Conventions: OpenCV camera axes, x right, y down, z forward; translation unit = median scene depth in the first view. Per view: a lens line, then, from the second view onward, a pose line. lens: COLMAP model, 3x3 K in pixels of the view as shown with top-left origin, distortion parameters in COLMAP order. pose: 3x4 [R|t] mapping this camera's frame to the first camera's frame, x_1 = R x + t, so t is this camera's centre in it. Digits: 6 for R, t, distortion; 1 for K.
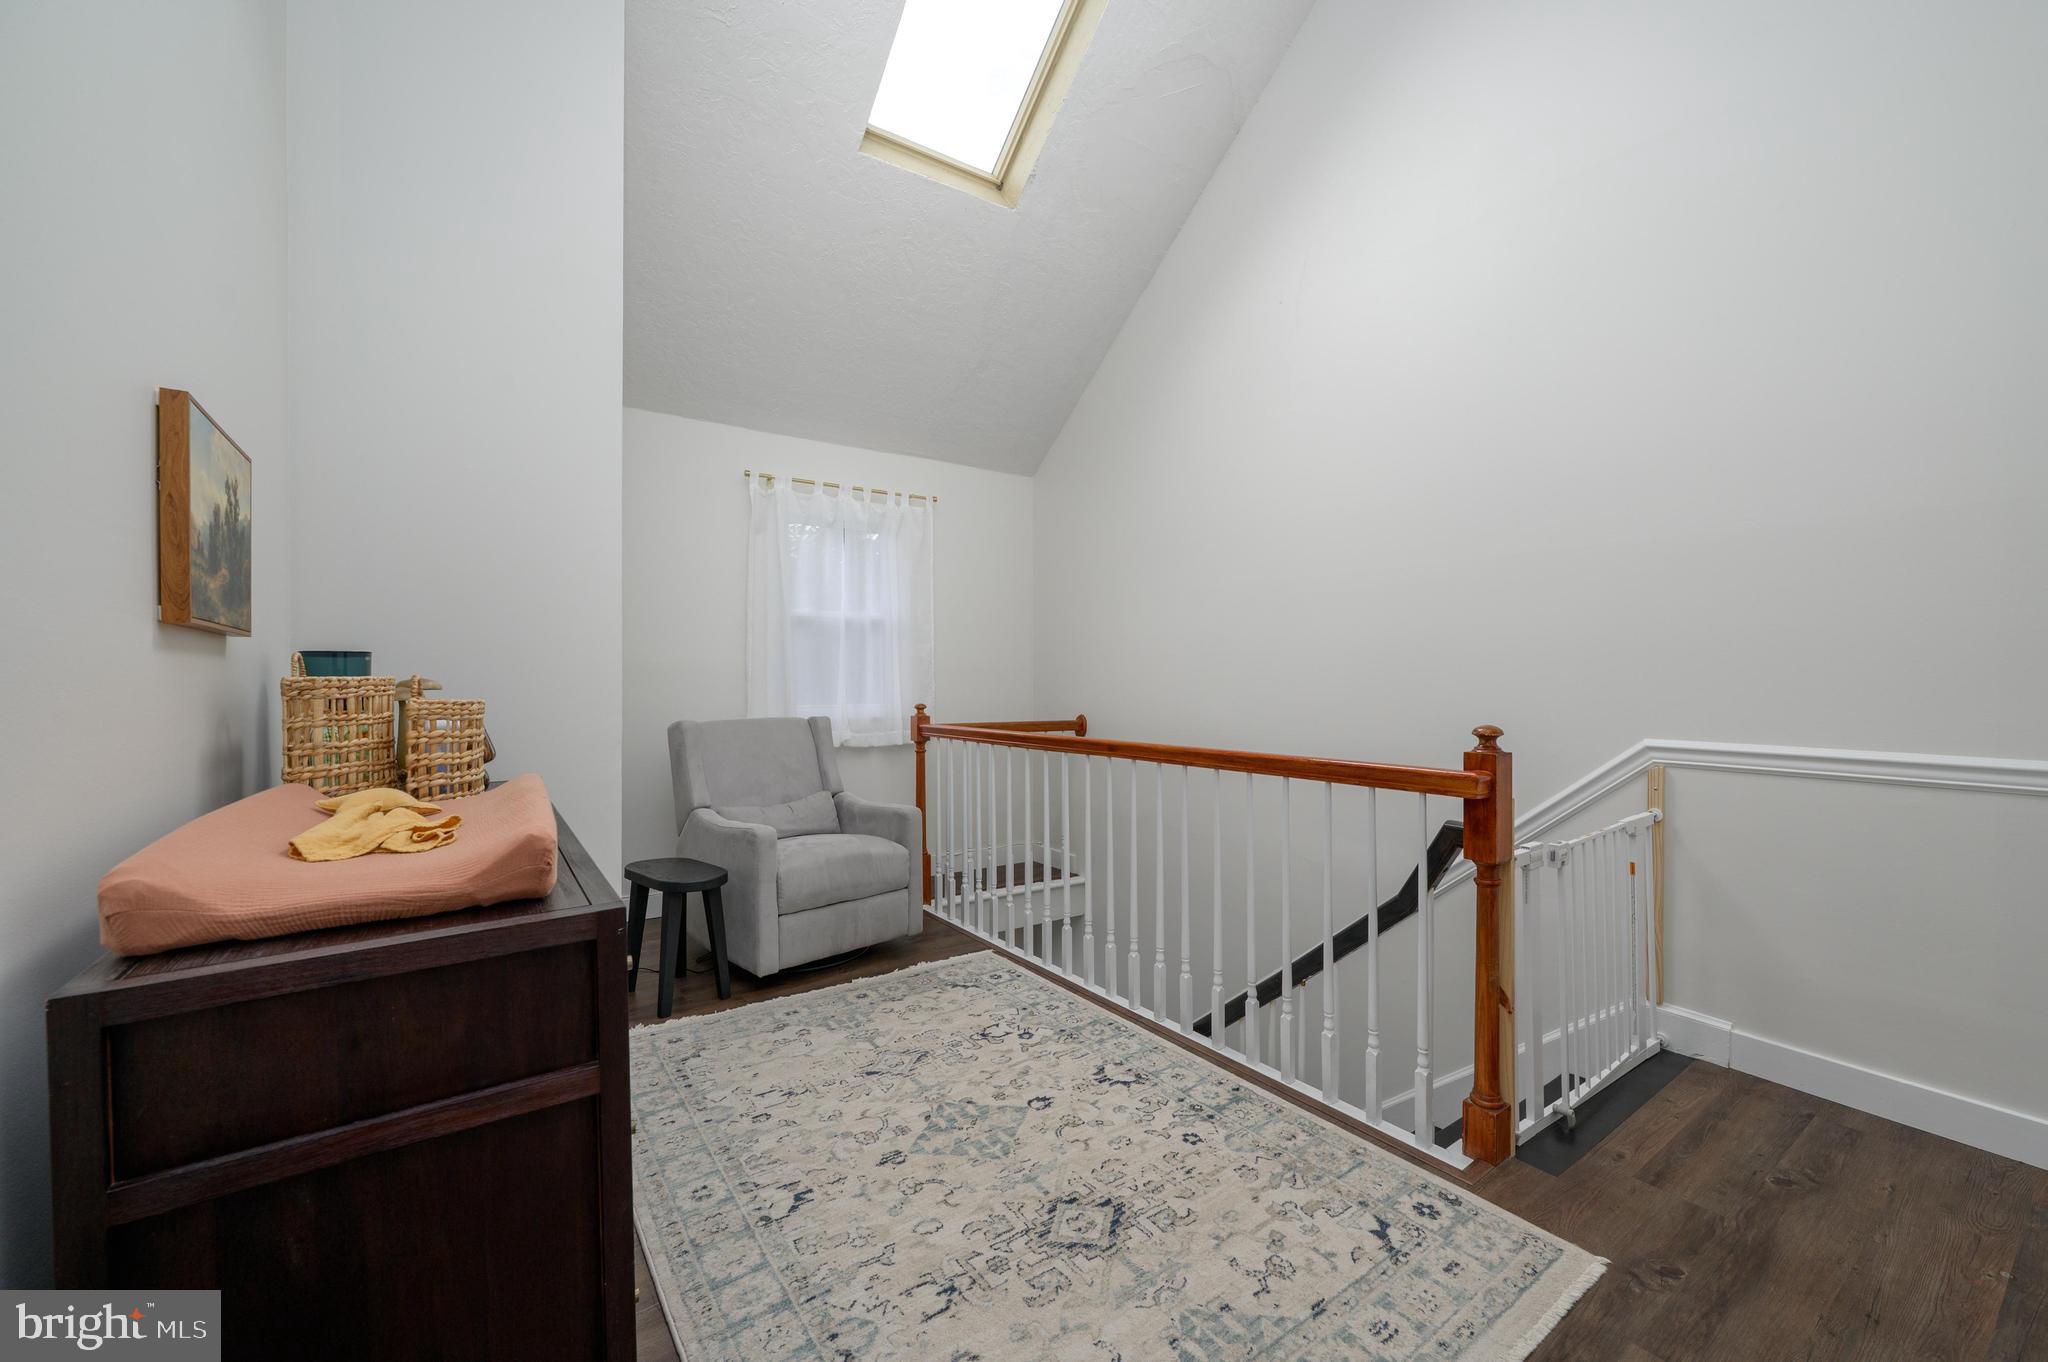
lens RADIAL K [[814.0, 0, 1024.0], [0, 814.0, 681.0], [0, 0, 1]] dist [0.000109, 0.000065]
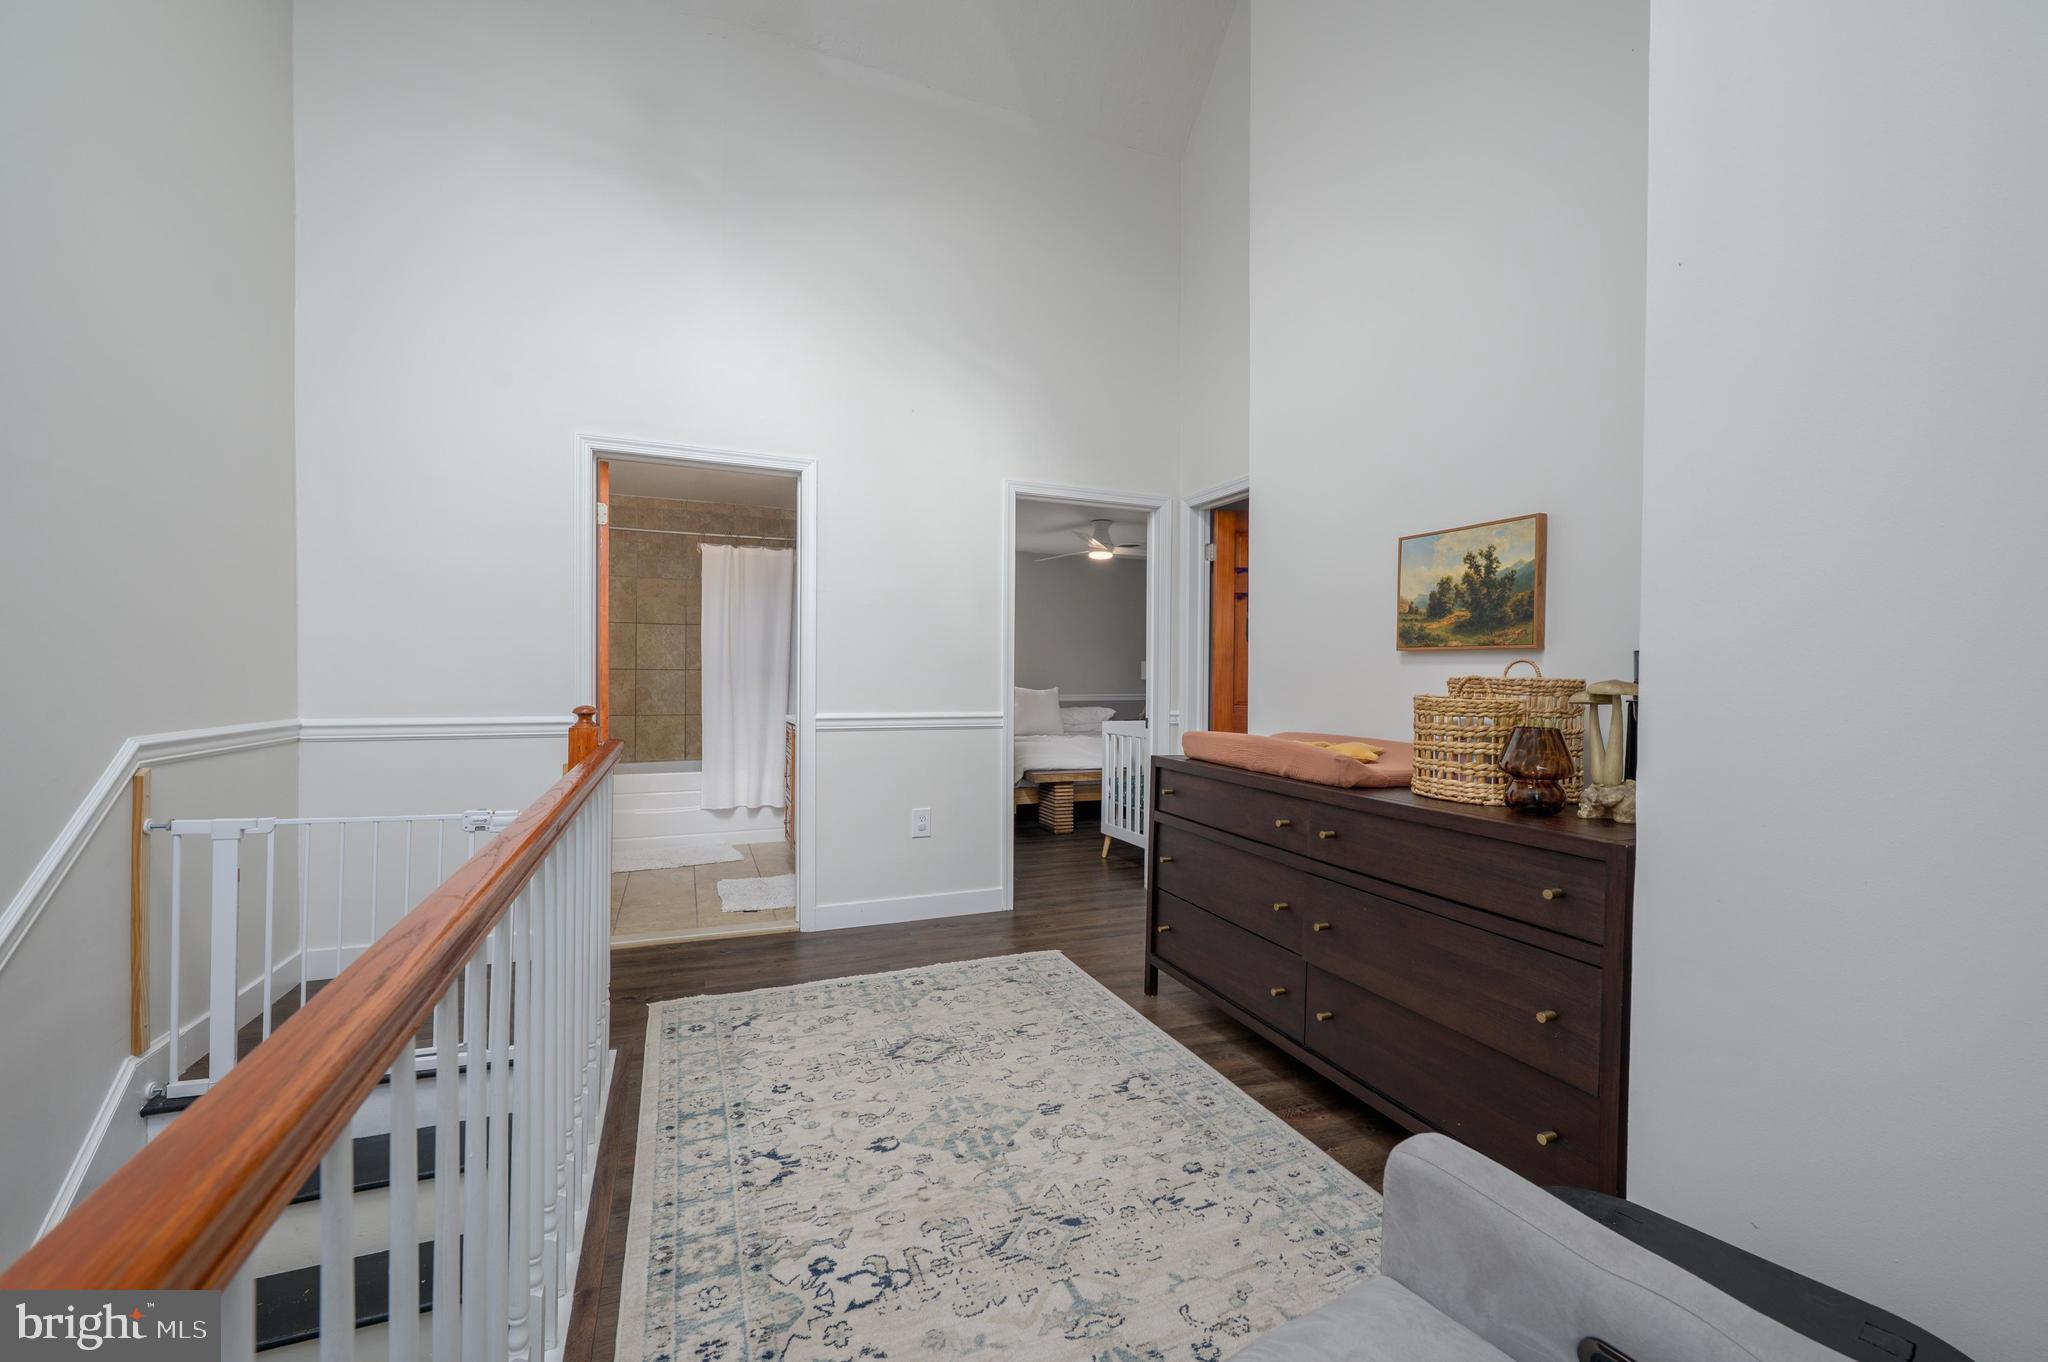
lens RADIAL K [[813.1, 0, 1020.4], [0, 813.1, 675.0], [0, 0, 1]] dist [-0.001062, -0.000065]
pose [[-0.975613, -0.013070, 0.219110, -0.328041], [-0.012201, 0.999911, 0.005318, -0.006106], [-0.219160, 0.002515, -0.975686, 1.916537]]
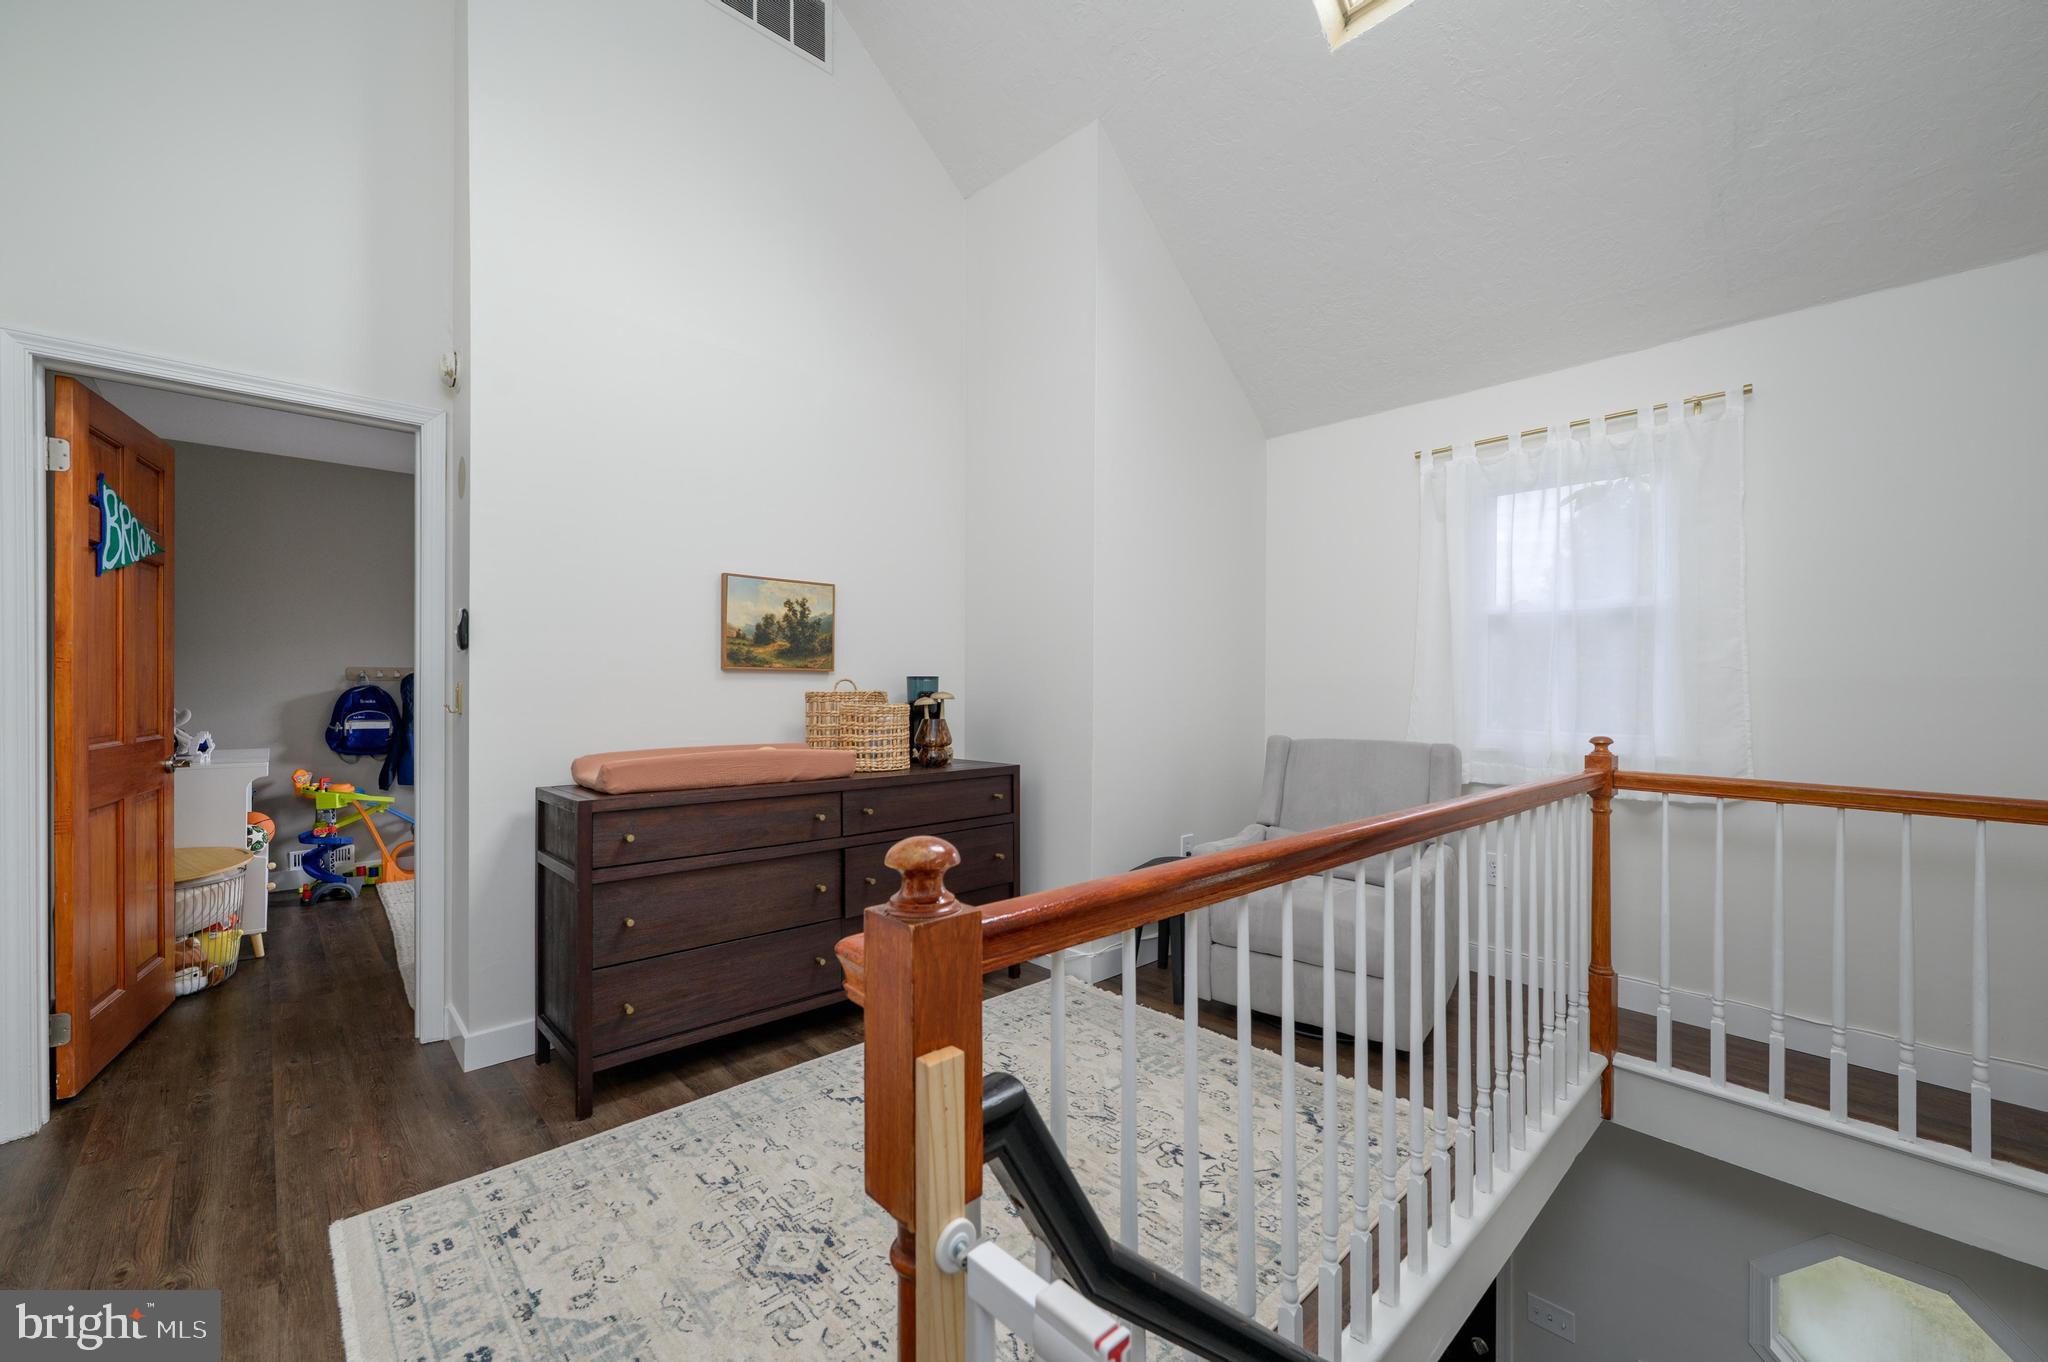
lens RADIAL K [[813.1, 0, 1020.4], [0, 813.1, 675.0], [0, 0, 1]] dist [-0.001062, -0.000065]
pose [[0.136633, -0.013937, -0.990524, 0.882957], [-0.006631, 0.999866, -0.014983, -0.014058], [0.990599, 0.008616, 0.136523, 0.917192]]
